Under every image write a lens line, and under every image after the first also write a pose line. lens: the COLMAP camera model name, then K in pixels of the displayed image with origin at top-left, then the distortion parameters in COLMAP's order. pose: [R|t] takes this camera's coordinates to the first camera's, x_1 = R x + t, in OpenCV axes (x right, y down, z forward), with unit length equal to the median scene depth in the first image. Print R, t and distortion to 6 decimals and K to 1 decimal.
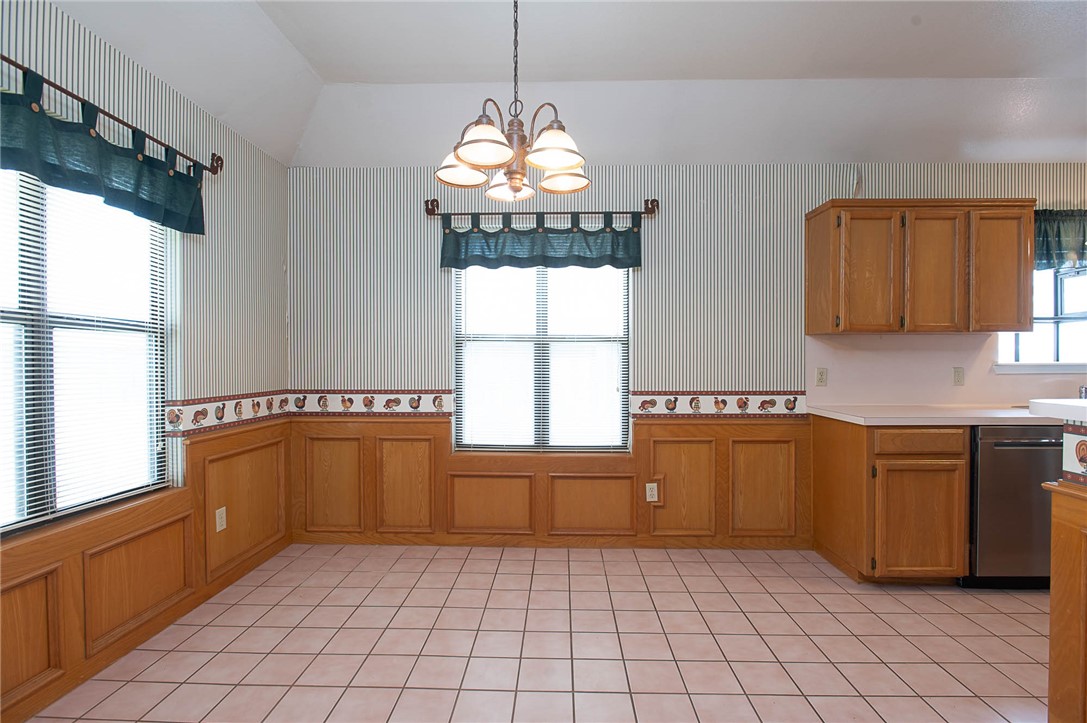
lens RADIAL K [[559.2, 0, 528.8], [0, 559.2, 363.3], [0, 0, 1]] dist [-0.011346, -0.003184]
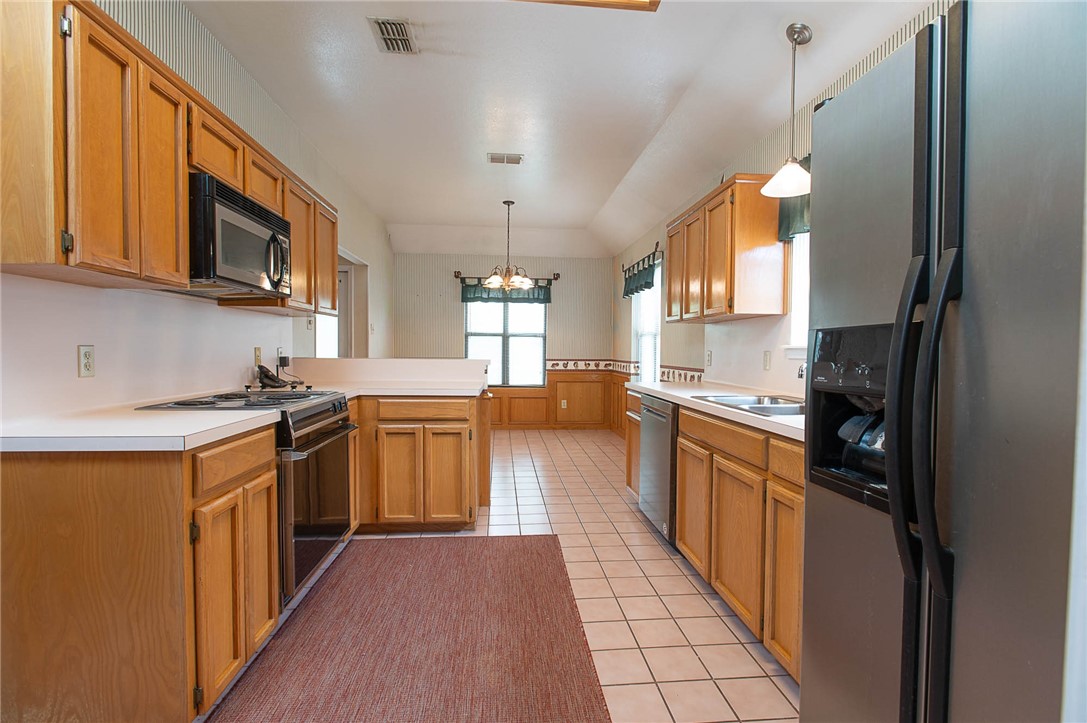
lens RADIAL K [[559.2, 0, 558.6], [0, 559.2, 365.0], [0, 0, 1]] dist [-0.011346, -0.003184]
pose [[0.989231, 0.001976, 0.146347, -0.096441], [-0.006317, 0.999554, 0.029204, 0.008335], [-0.146224, -0.029814, 0.988802, -1.191636]]
